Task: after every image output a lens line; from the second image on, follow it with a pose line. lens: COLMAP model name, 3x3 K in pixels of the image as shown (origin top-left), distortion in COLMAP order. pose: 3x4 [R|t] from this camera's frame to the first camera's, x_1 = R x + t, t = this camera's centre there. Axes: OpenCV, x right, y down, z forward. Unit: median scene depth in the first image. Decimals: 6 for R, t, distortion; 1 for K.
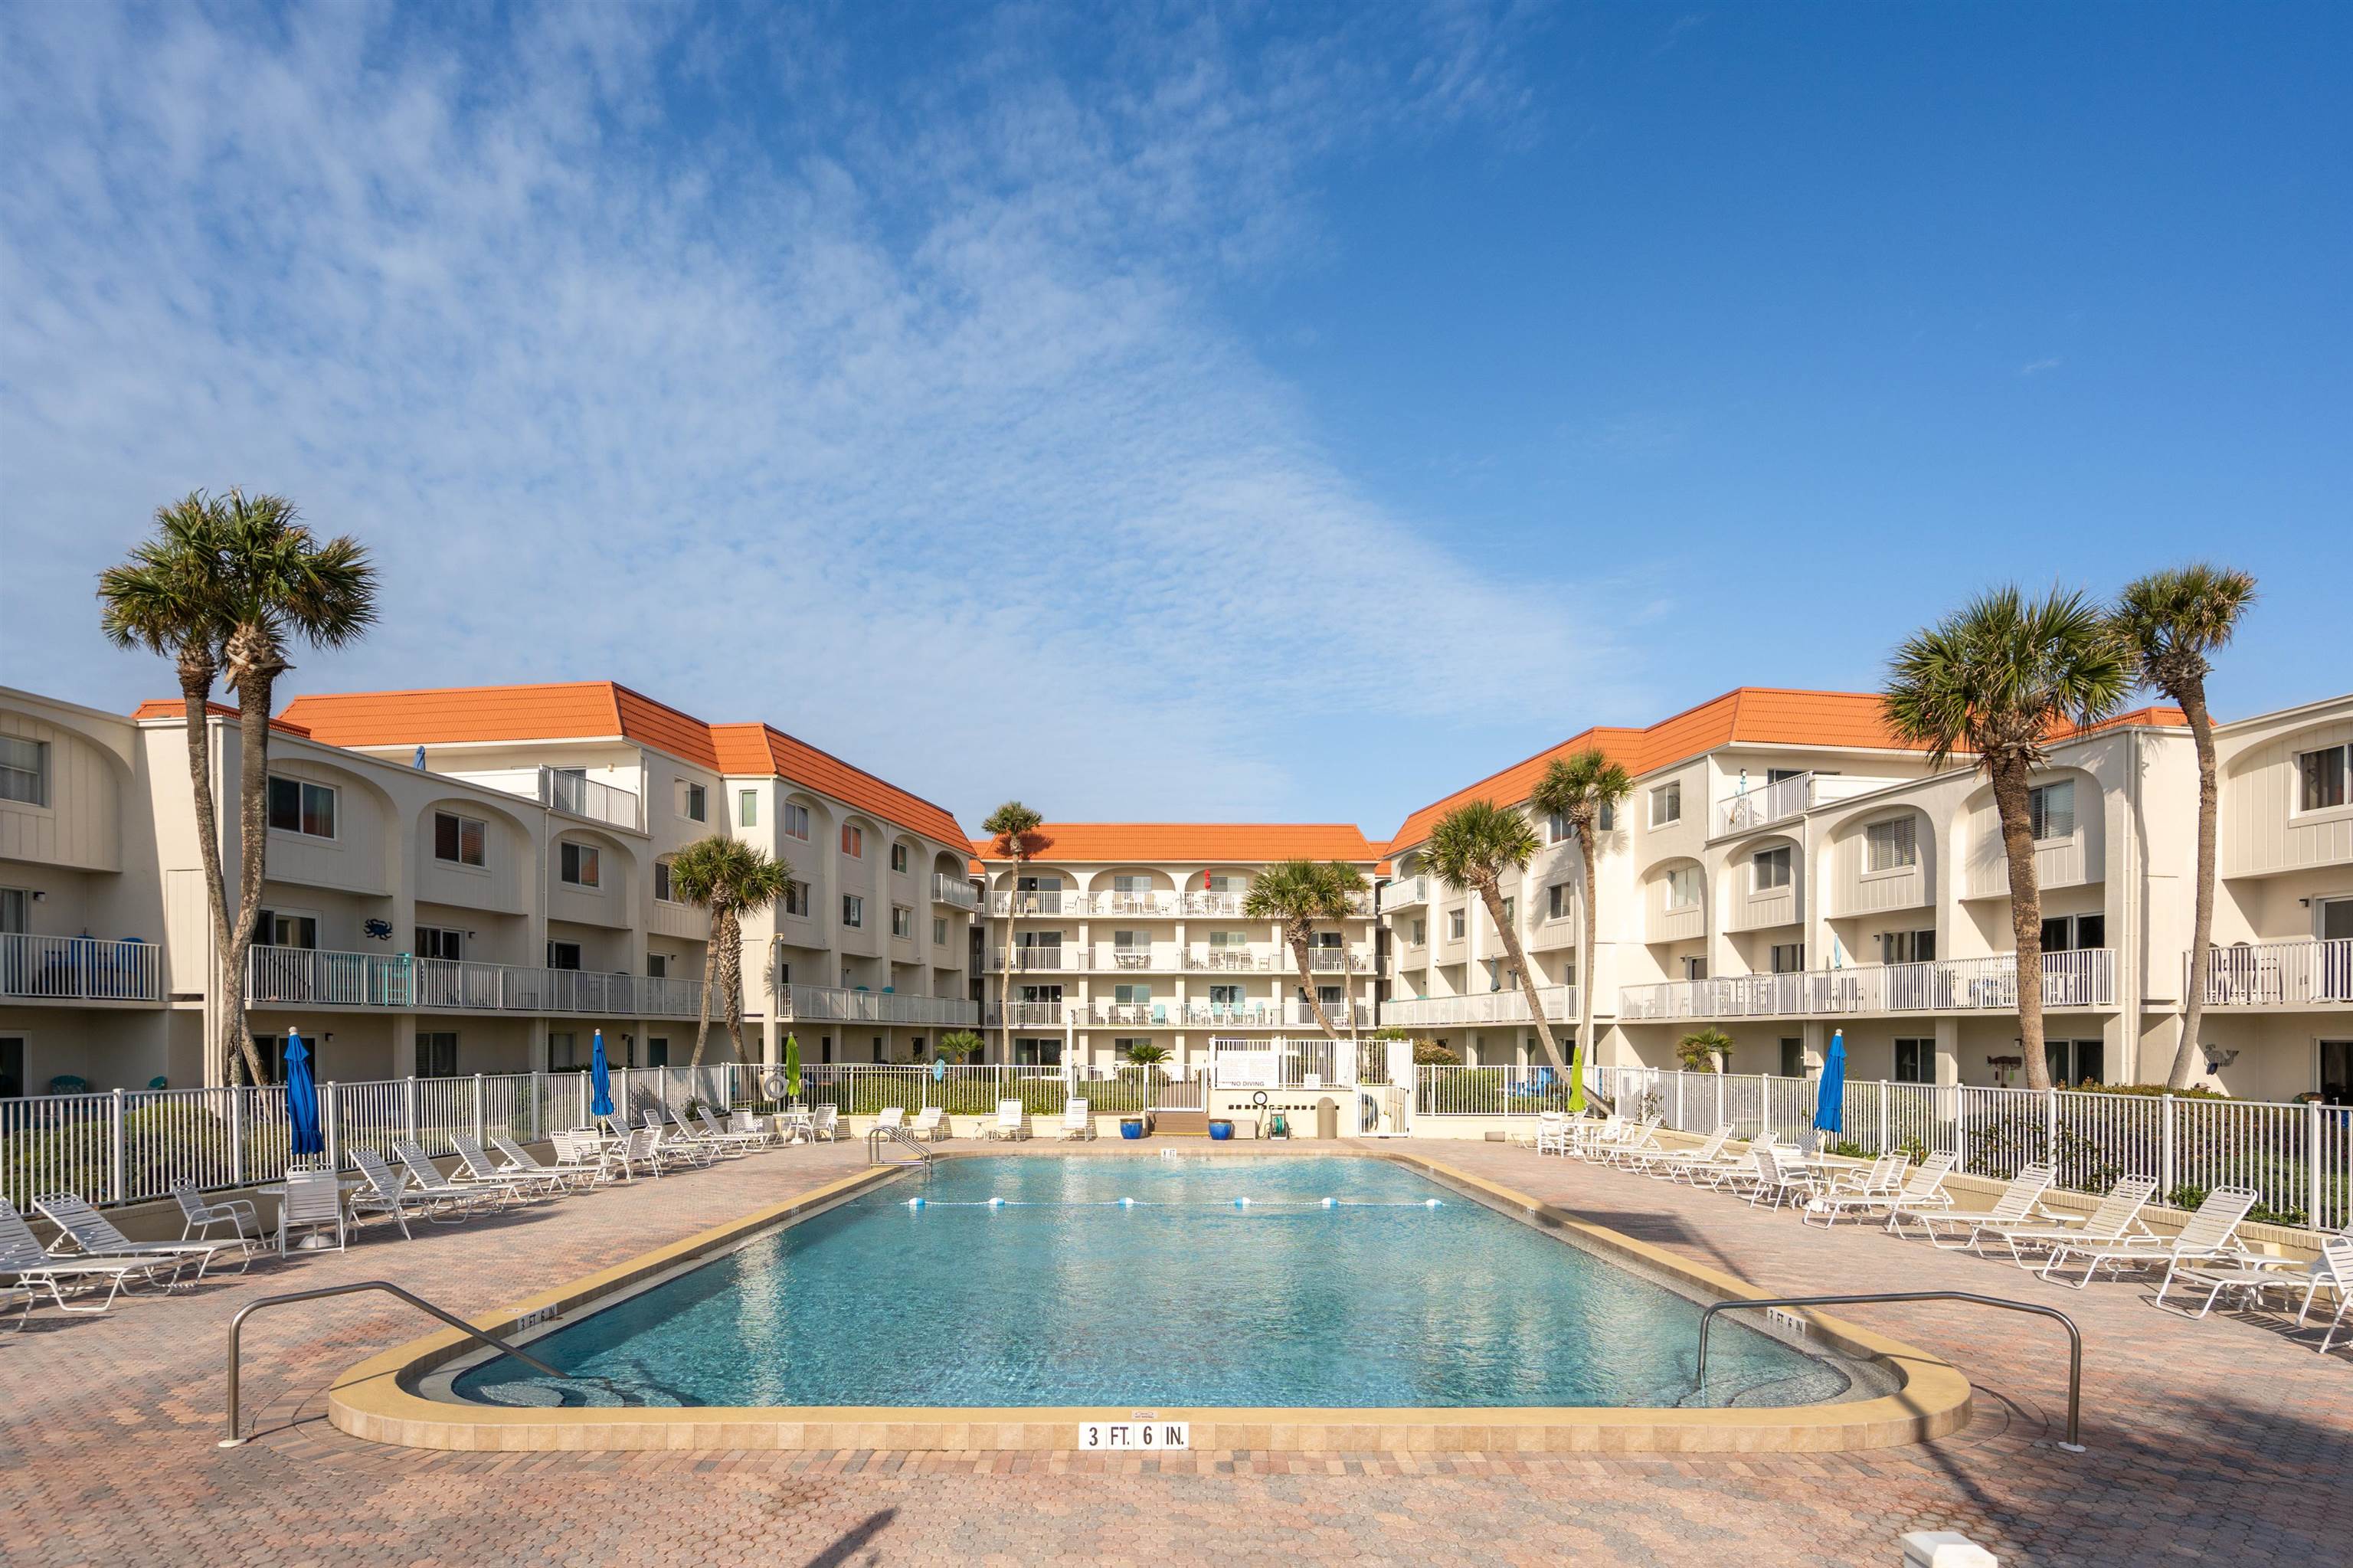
lens RADIAL K [[1365.0, 0, 1157.9], [0, 1365.0, 1066.2], [0, 0, 1]] dist [-0.006552, -0.000430]
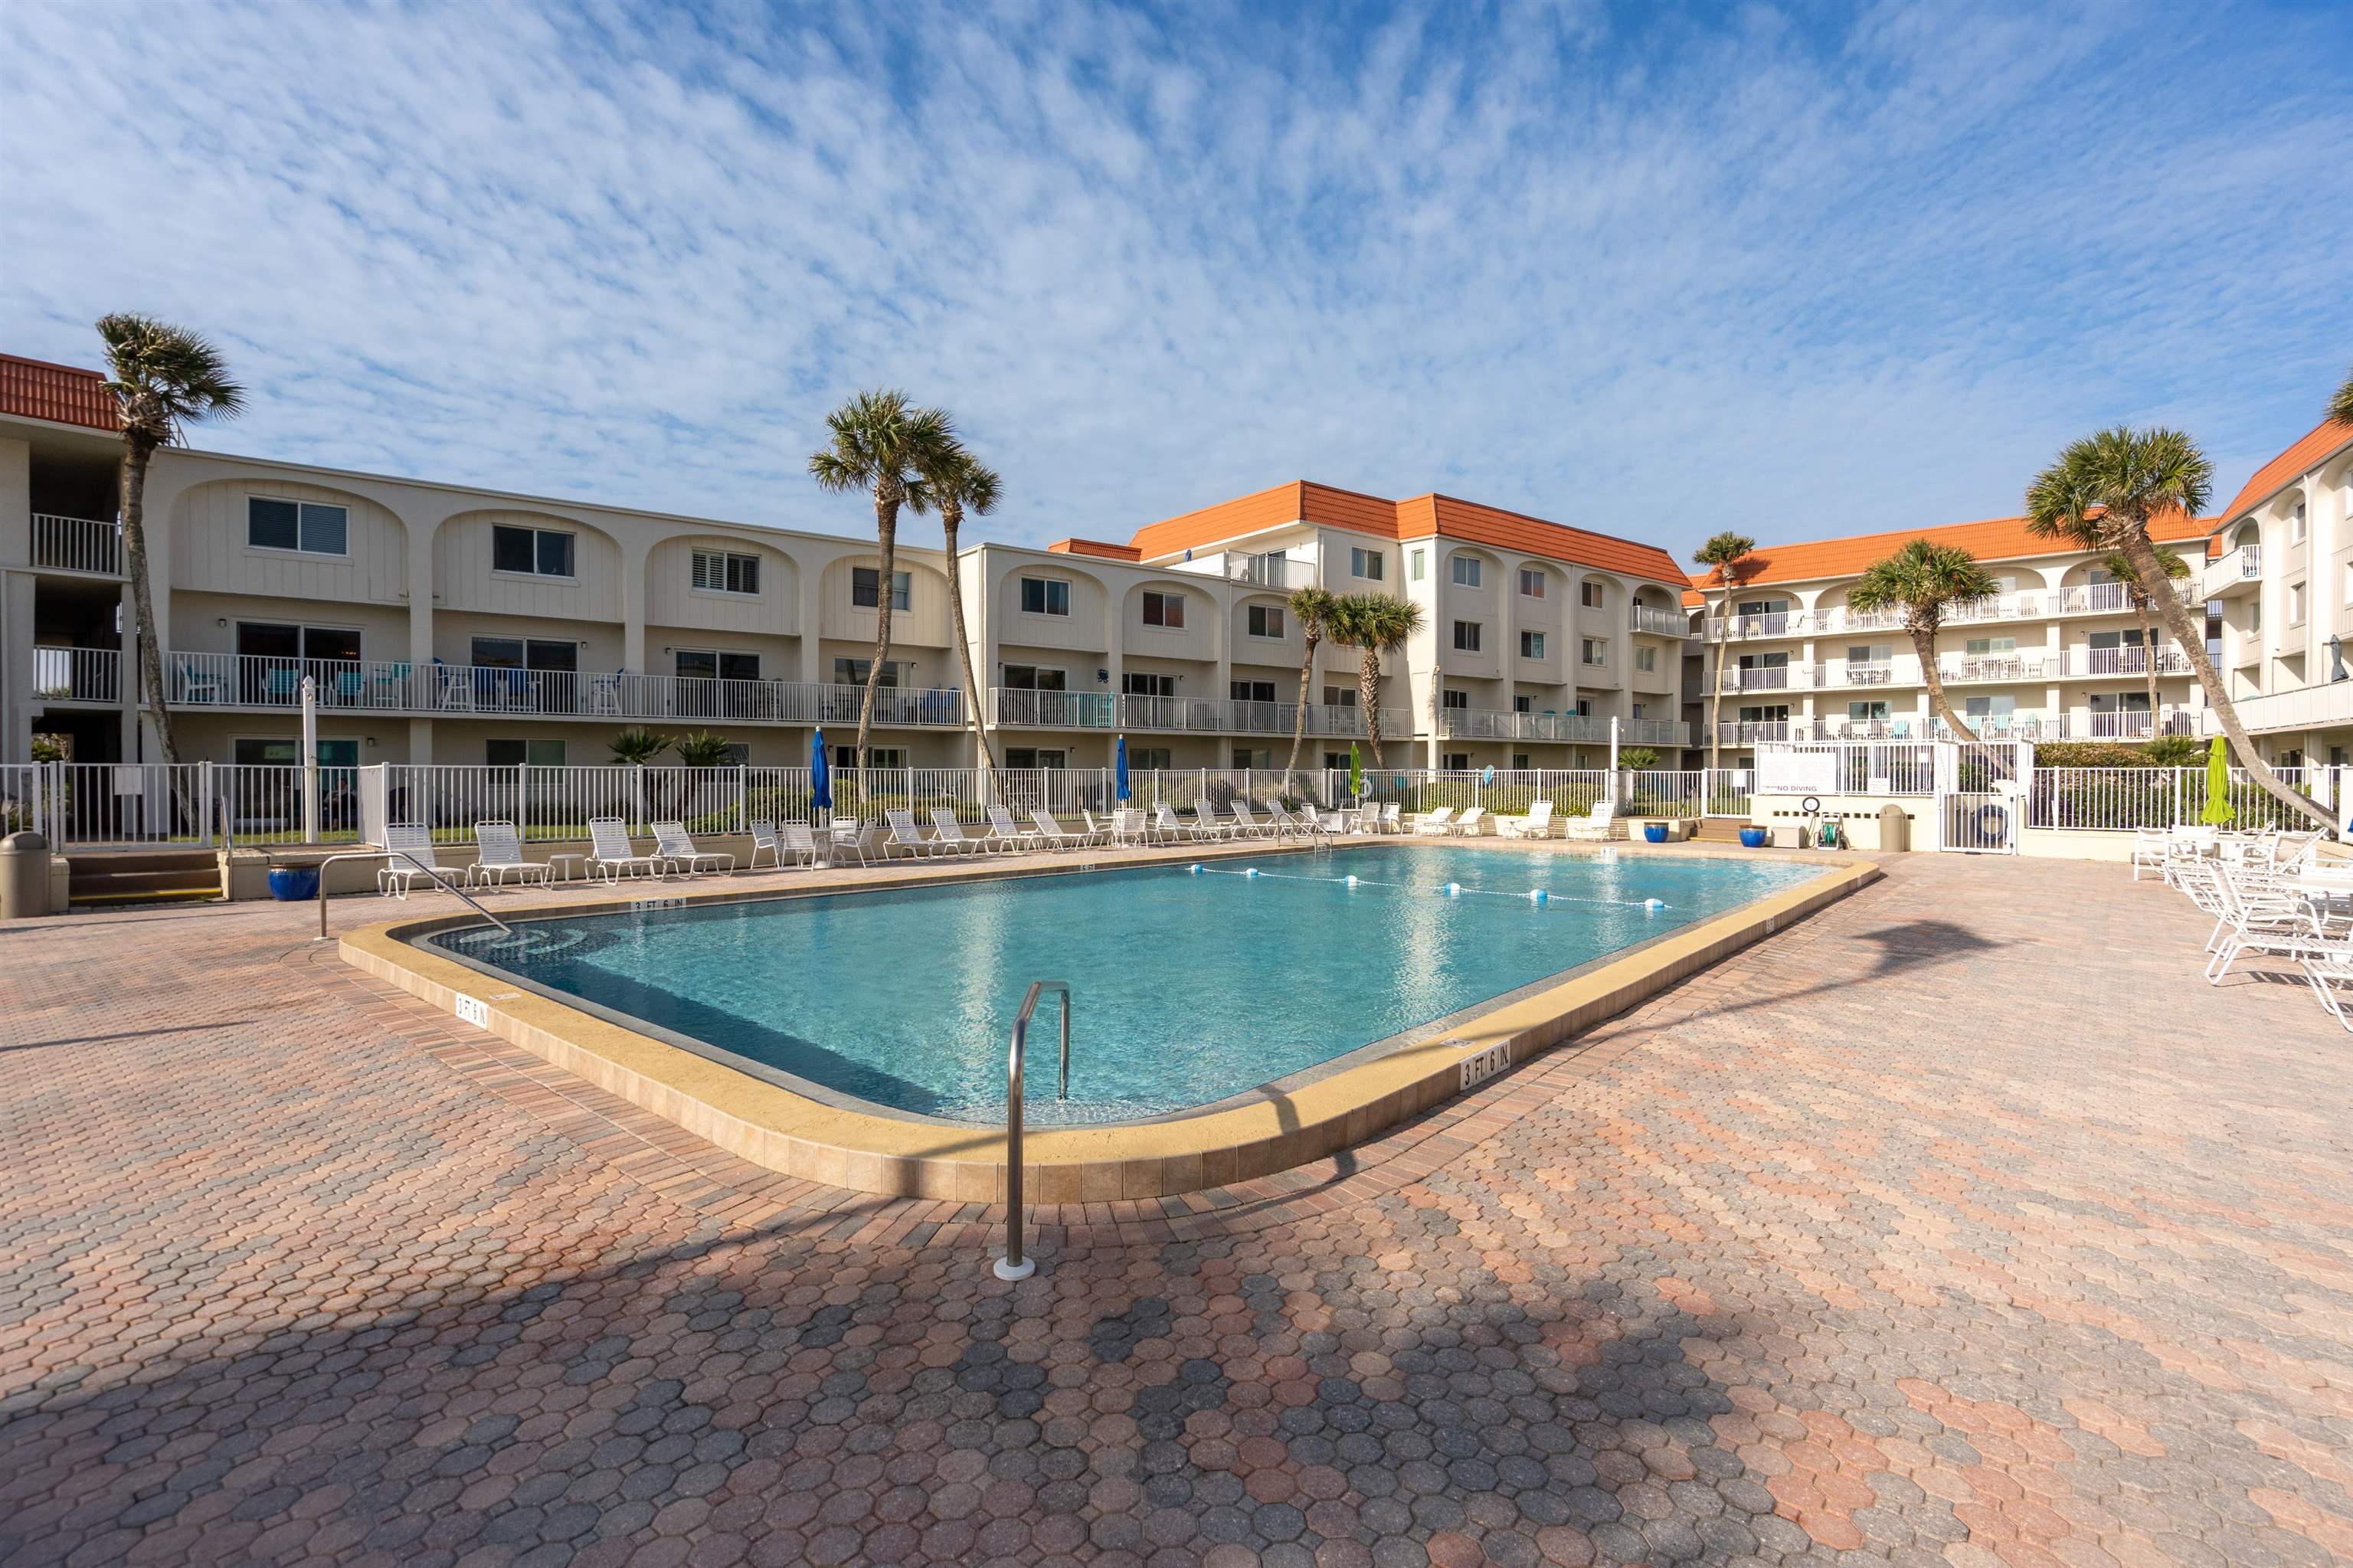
lens RADIAL K [[1087.0, 0, 1176.5], [0, 1087.0, 784.0], [0, 0, 1]] dist [-0.000381, -0.000179]
pose [[0.750361, 0.005005, -0.661009, 0.126131], [-0.011450, 0.999920, -0.005427, 0.009946], [0.660929, 0.011641, 0.750358, 0.091722]]
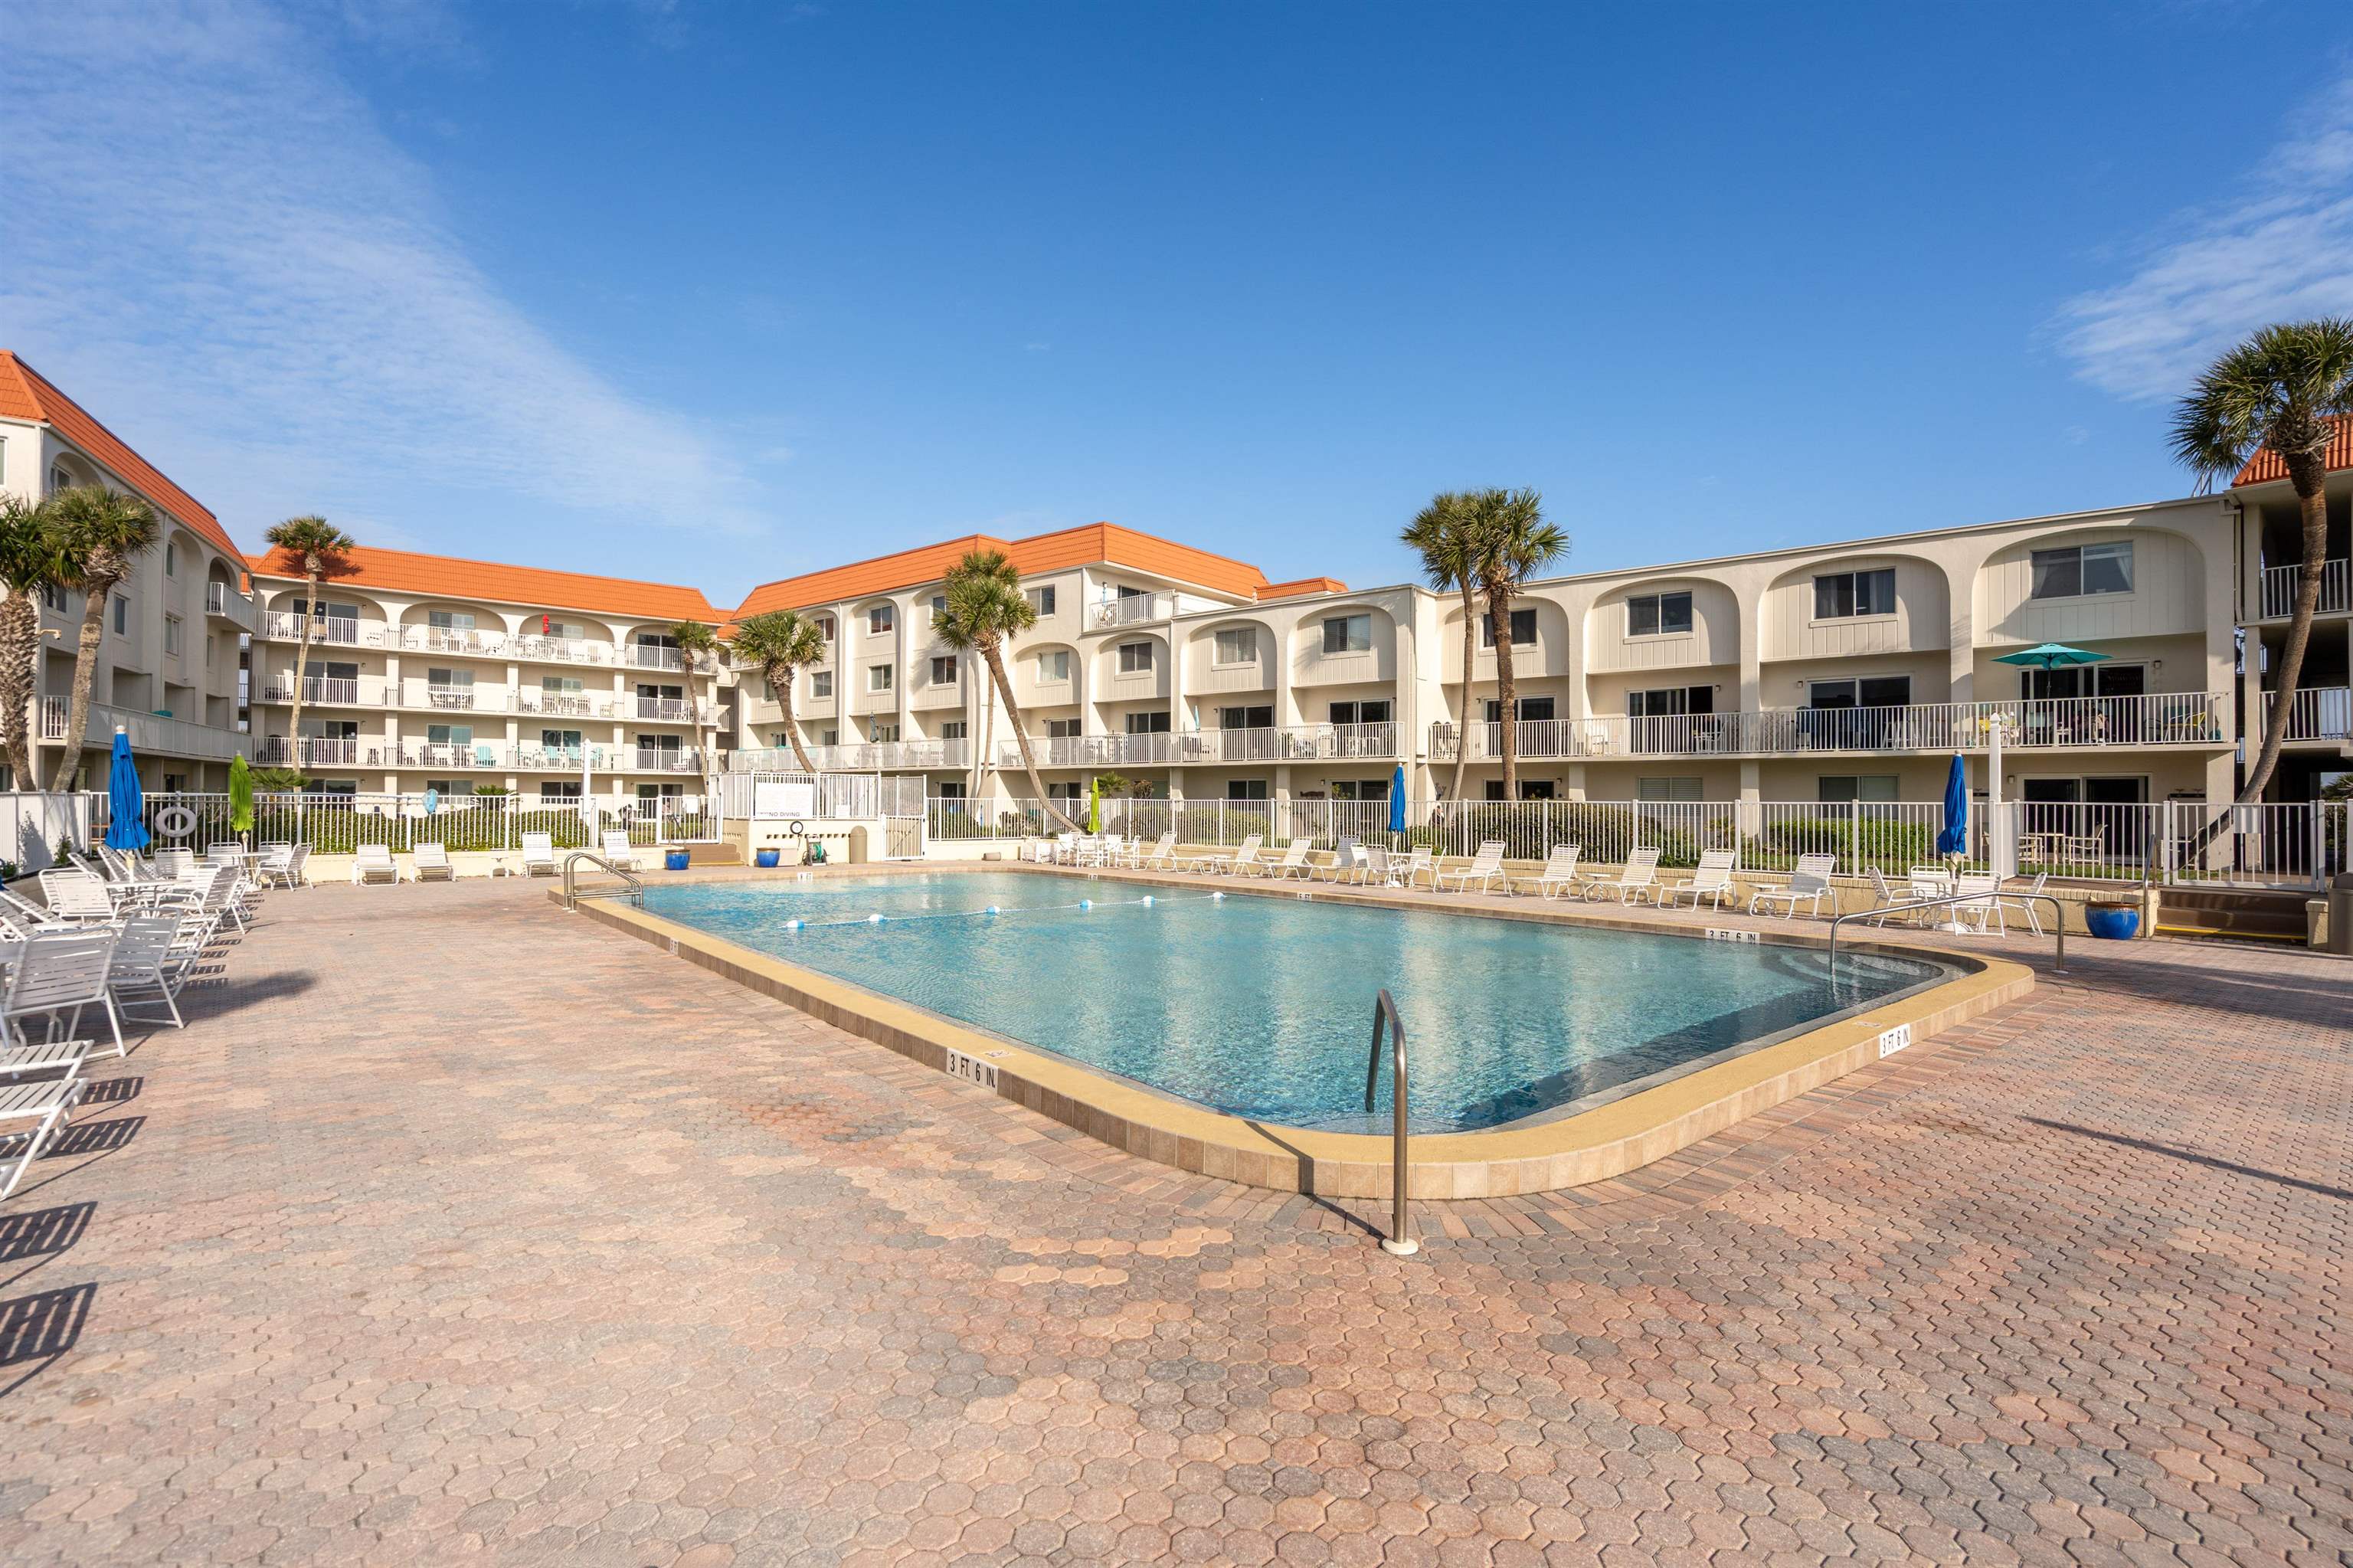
lens RADIAL K [[1087.0, 0, 1176.5], [0, 1087.0, 784.0], [0, 0, 1]] dist [-0.000381, -0.000179]
pose [[0.753793, 0.012012, 0.657003, -0.138213], [0.008612, 0.999566, -0.028156, 0.008328], [-0.657056, 0.026882, 0.753362, 0.086972]]
